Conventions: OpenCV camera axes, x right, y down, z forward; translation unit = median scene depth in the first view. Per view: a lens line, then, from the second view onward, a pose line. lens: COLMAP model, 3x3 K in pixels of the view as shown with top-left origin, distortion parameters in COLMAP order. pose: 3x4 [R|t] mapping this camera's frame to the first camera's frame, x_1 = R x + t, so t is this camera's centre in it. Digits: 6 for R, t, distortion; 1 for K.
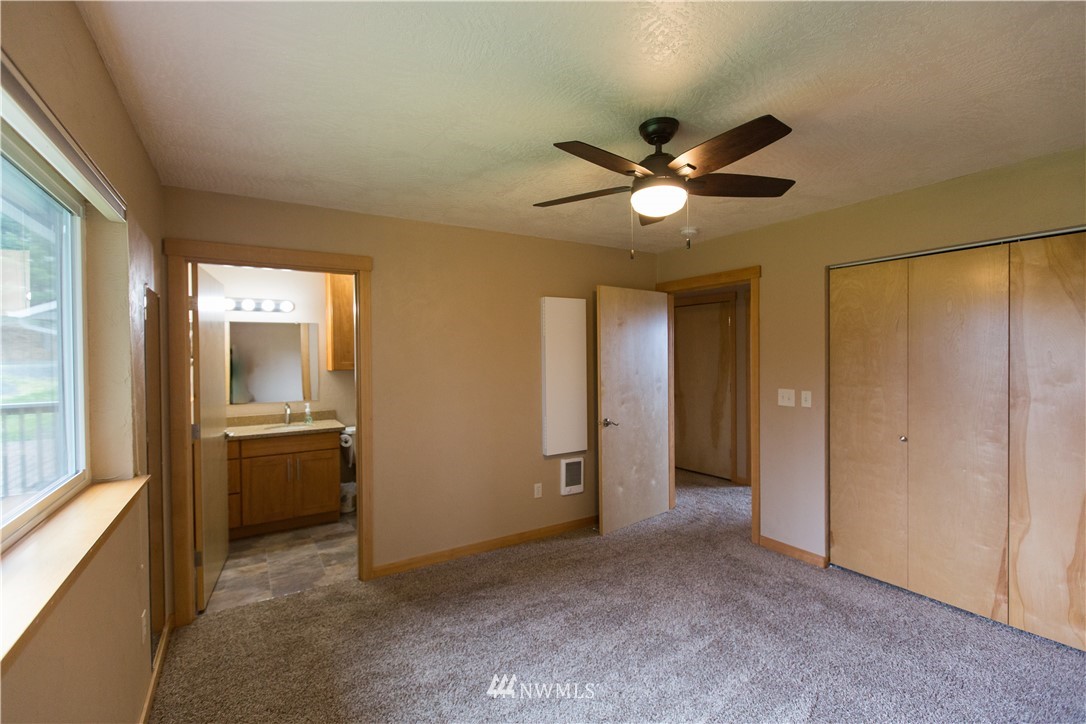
lens RADIAL K [[483.6, 0, 544.9], [0, 483.6, 360.7], [0, 0, 1]] dist [0.002897, 0.000232]
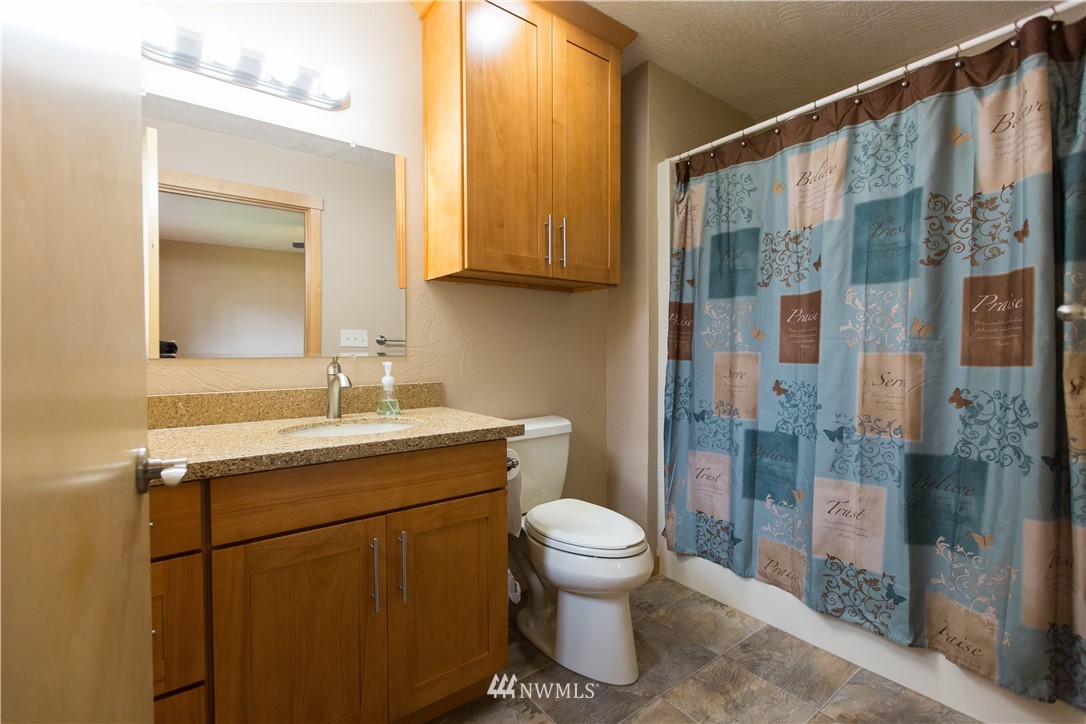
lens RADIAL K [[483.6, 0, 545.0], [0, 483.6, 361.3], [0, 0, 1]] dist [0.002897, 0.000232]
pose [[0.994615, 0.002997, 0.103597, -0.434465], [-0.003386, 0.999988, 0.003580, 0.091154], [-0.103585, -0.003911, 0.994613, 0.660940]]
